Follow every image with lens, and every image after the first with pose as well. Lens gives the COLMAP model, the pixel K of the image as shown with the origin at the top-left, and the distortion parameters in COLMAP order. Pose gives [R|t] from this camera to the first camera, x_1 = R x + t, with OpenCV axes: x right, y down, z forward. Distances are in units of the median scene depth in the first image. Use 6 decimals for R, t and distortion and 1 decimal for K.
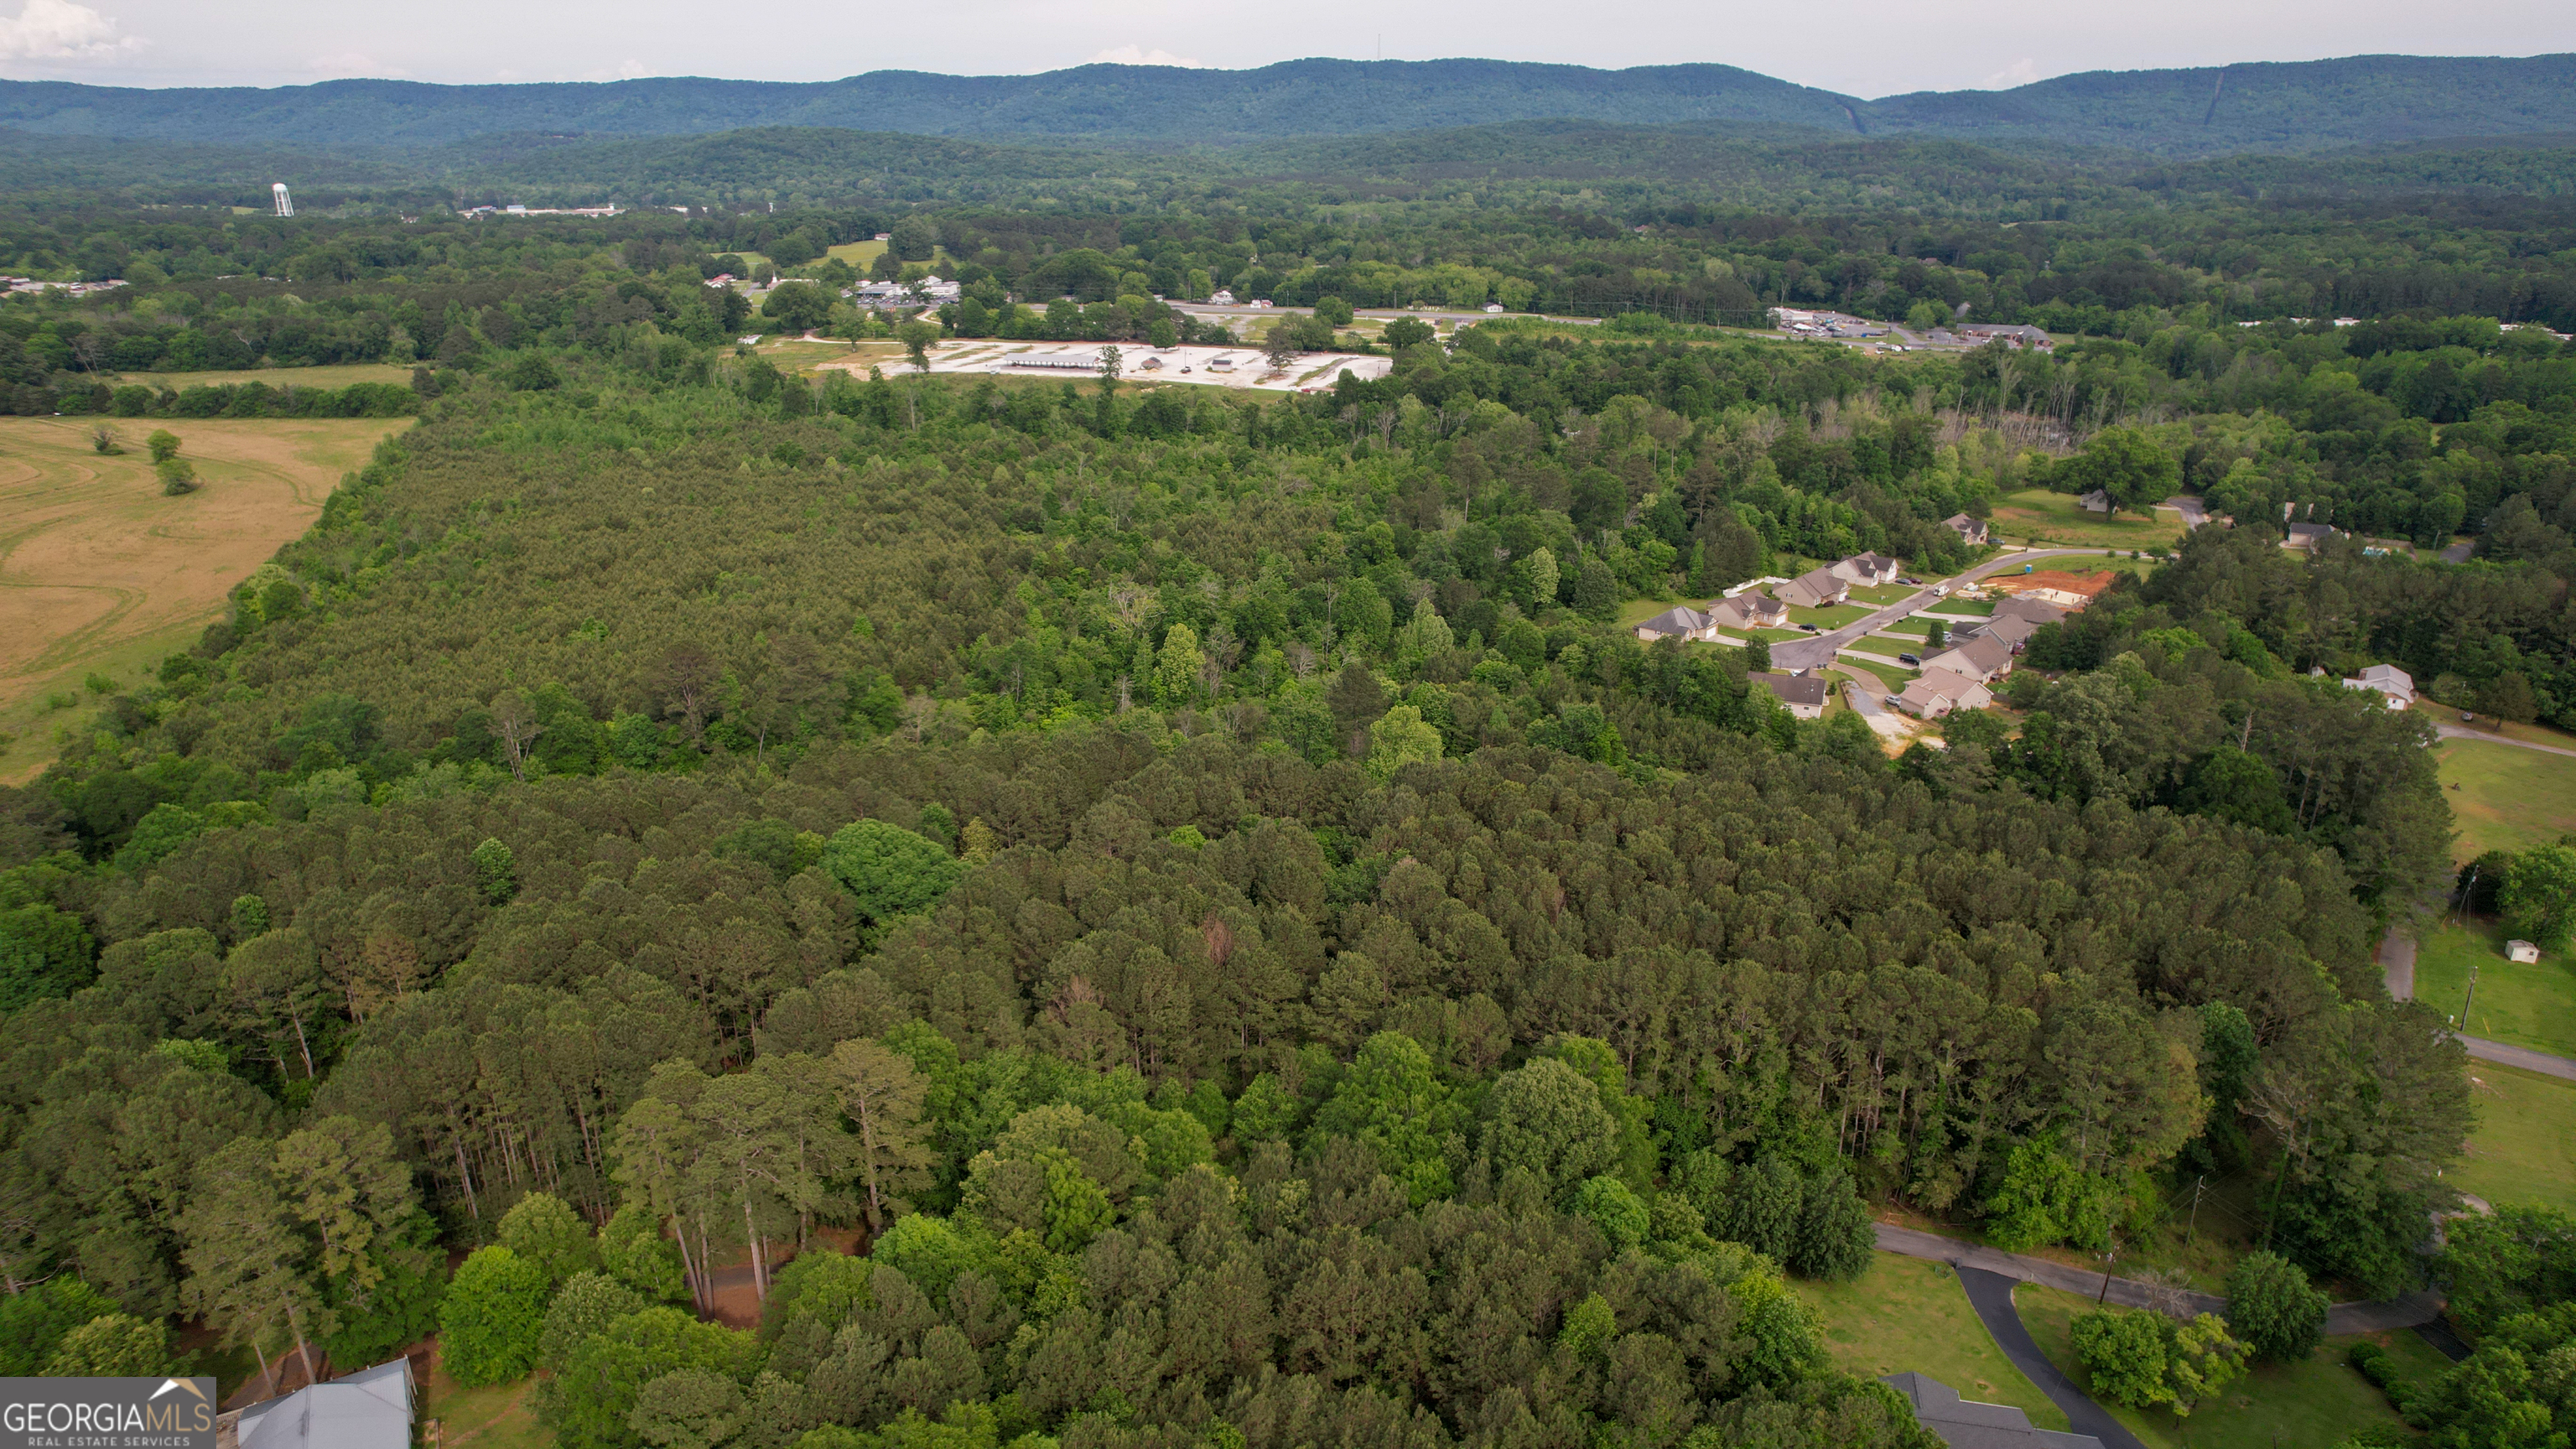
lens RADIAL K [[1661.1, 0, 1300.2], [0, 1661.1, 720.0], [0, 0, 1]] dist [-0.050053, 0.039871]
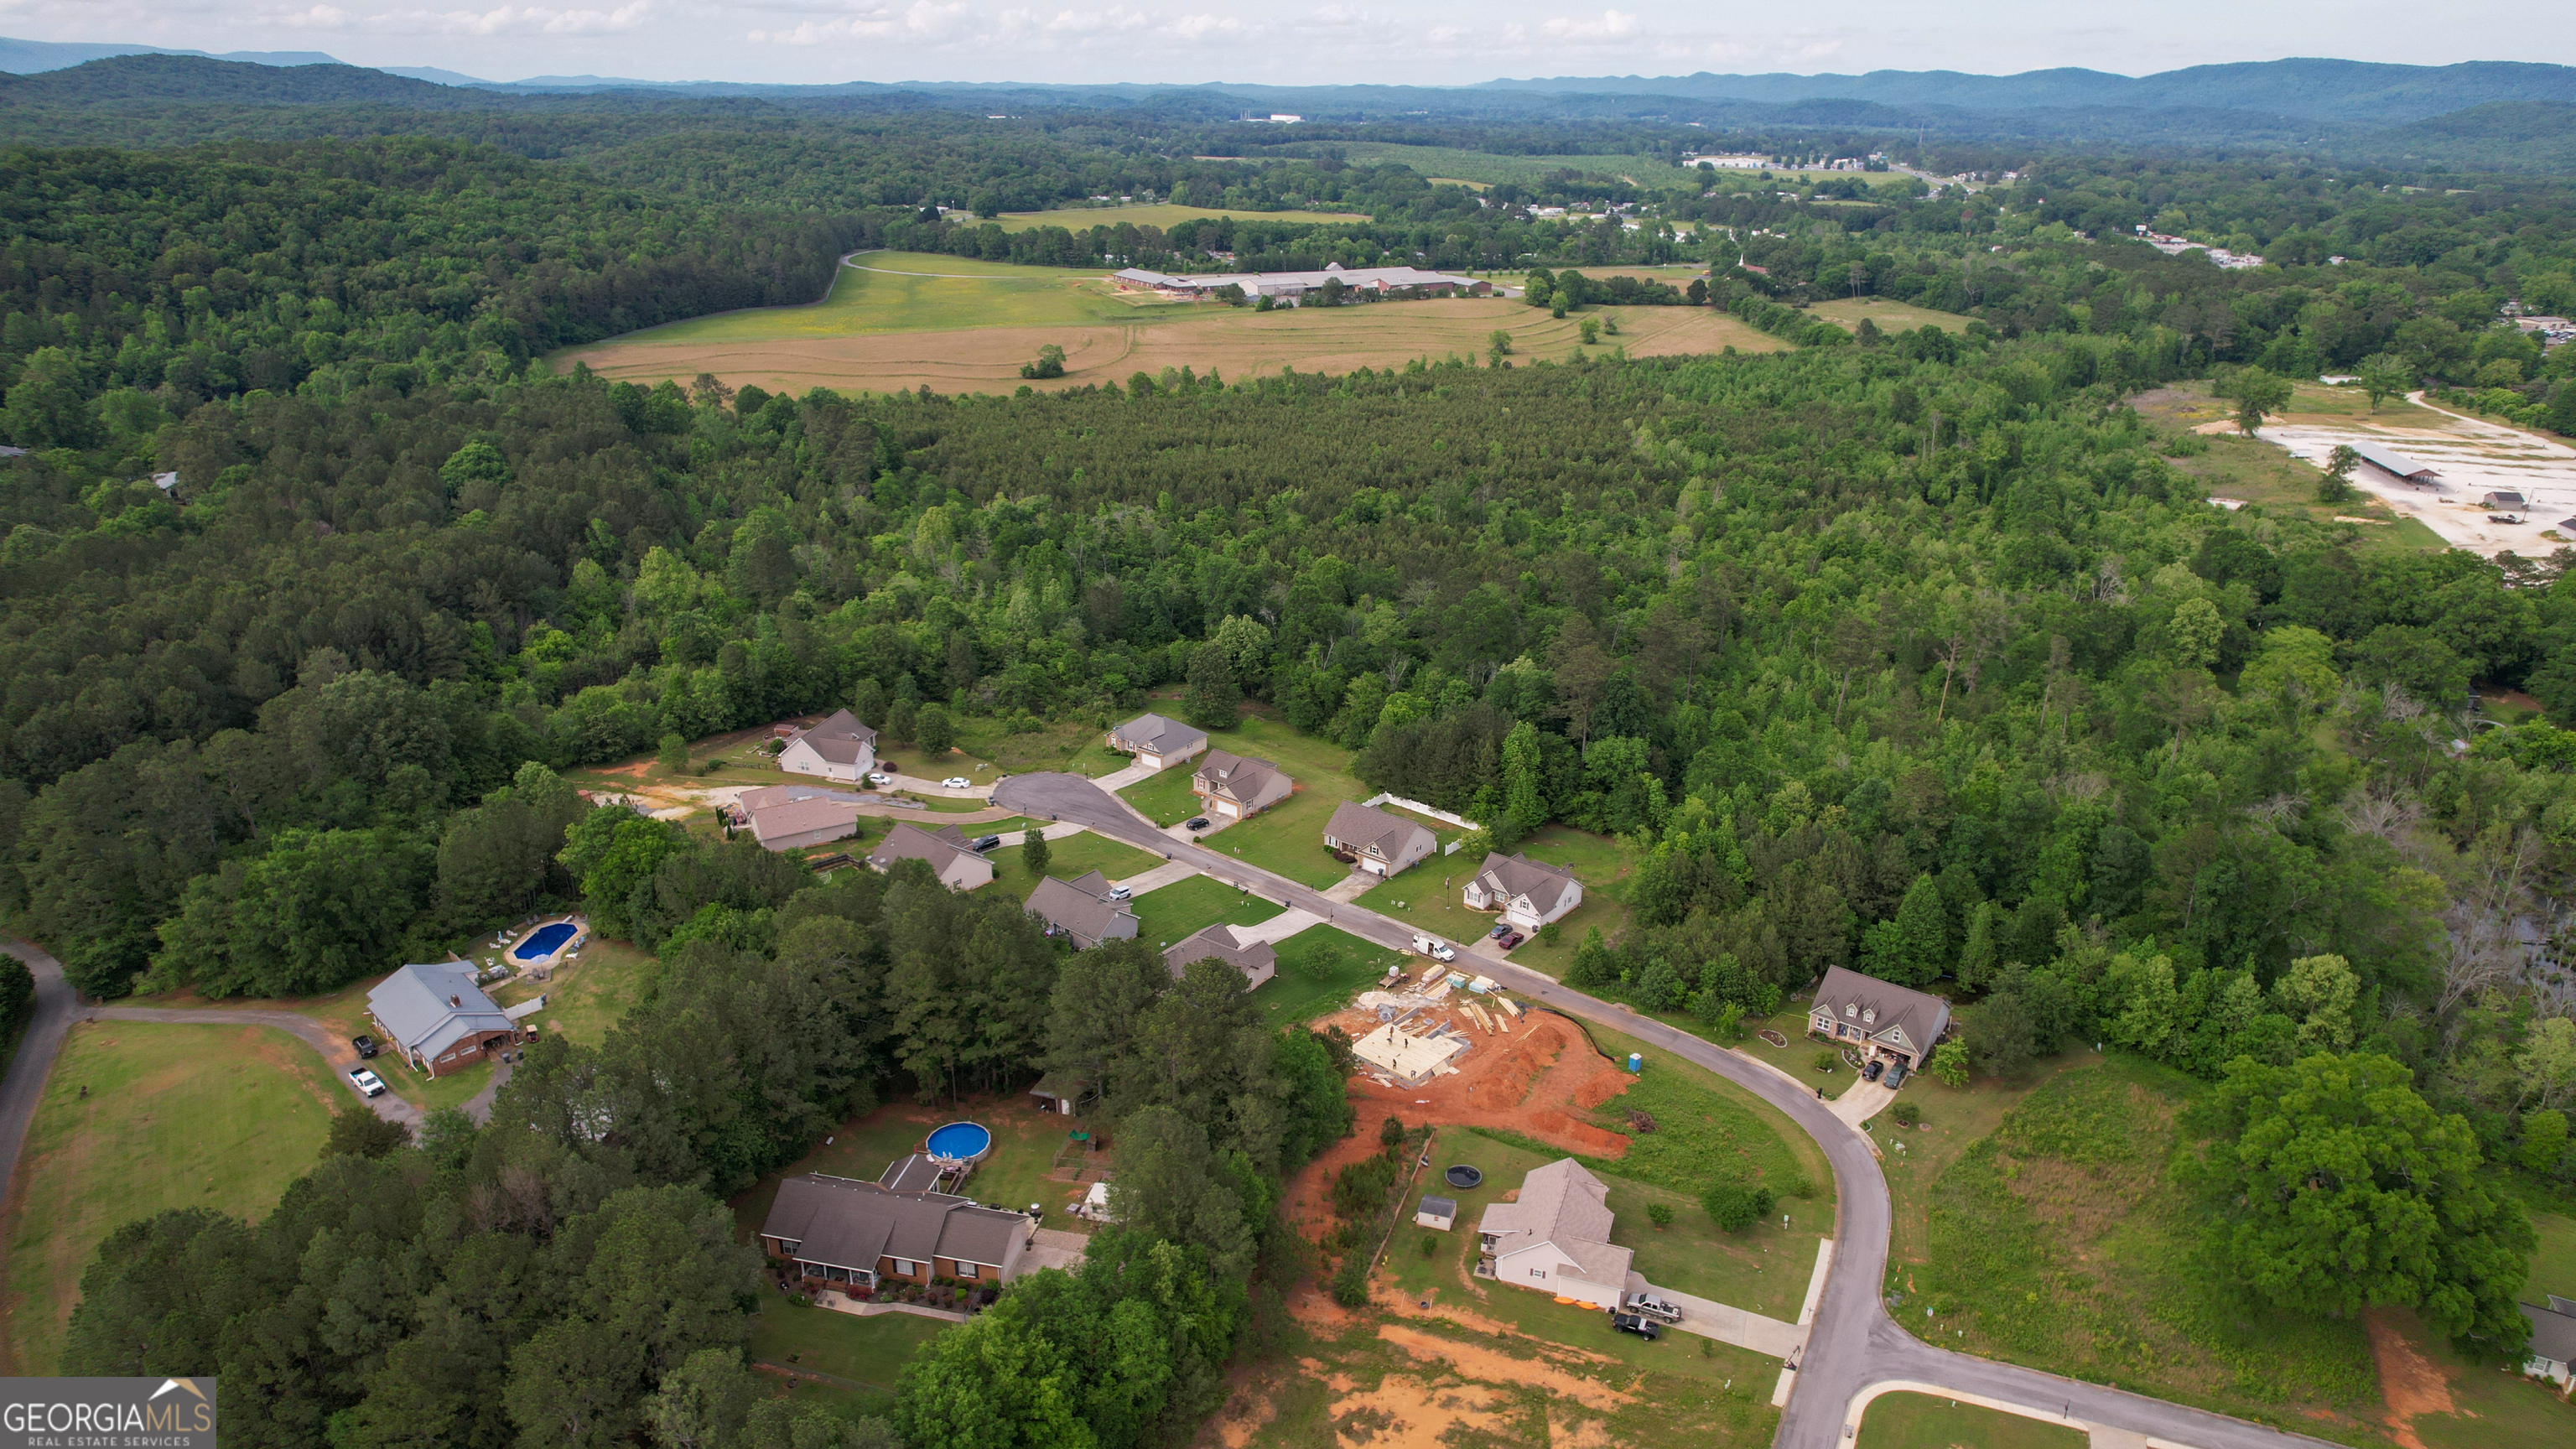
lens RADIAL K [[1661.1, 0, 1282.5], [0, 1661.1, 731.6], [0, 0, 1]] dist [-0.050053, 0.039871]
pose [[0.098641, 0.374320, -0.922038, 0.451809], [-0.359756, 0.877303, 0.317672, -0.154555], [0.927818, 0.300373, 0.221202, 0.406748]]
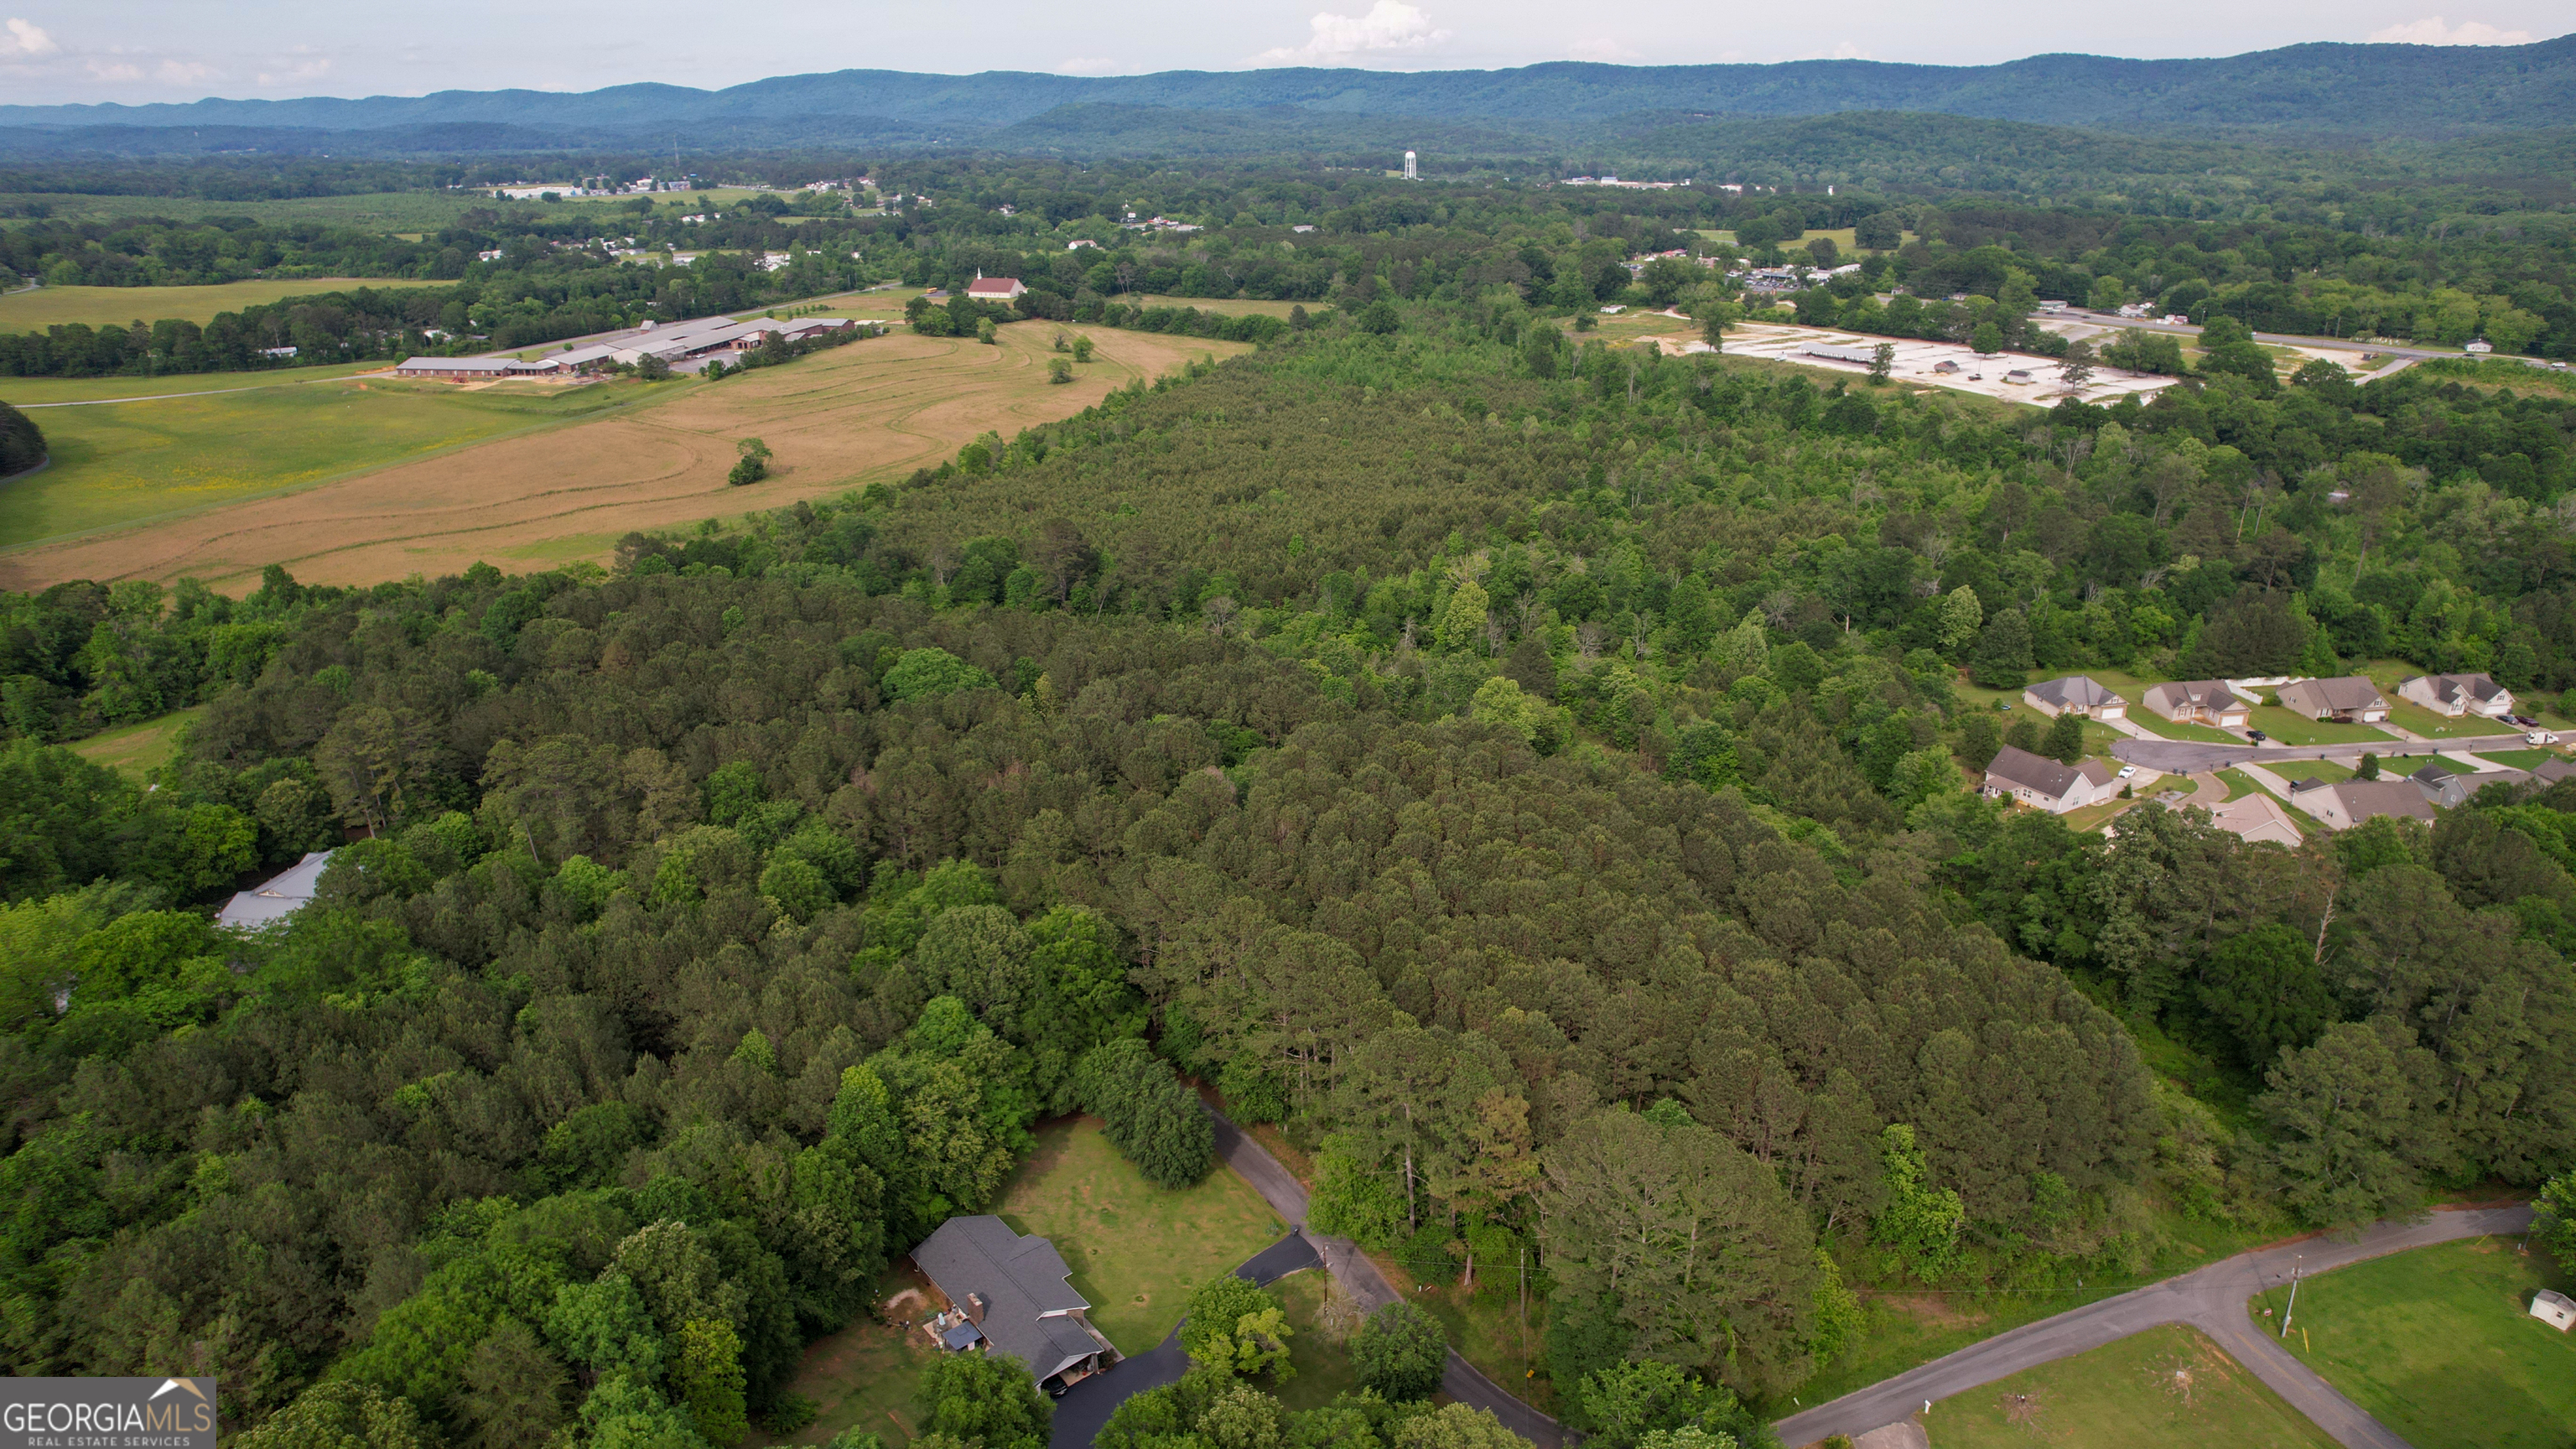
lens RADIAL K [[1661.1, 0, 1299.9], [0, 1661.1, 727.3], [0, 0, 1]] dist [-0.050053, 0.039871]
pose [[0.787553, 0.220066, -0.575614, 0.191811], [-0.212475, 0.973756, 0.081573, -0.012124], [0.578458, 0.058061, 0.813643, 0.030844]]
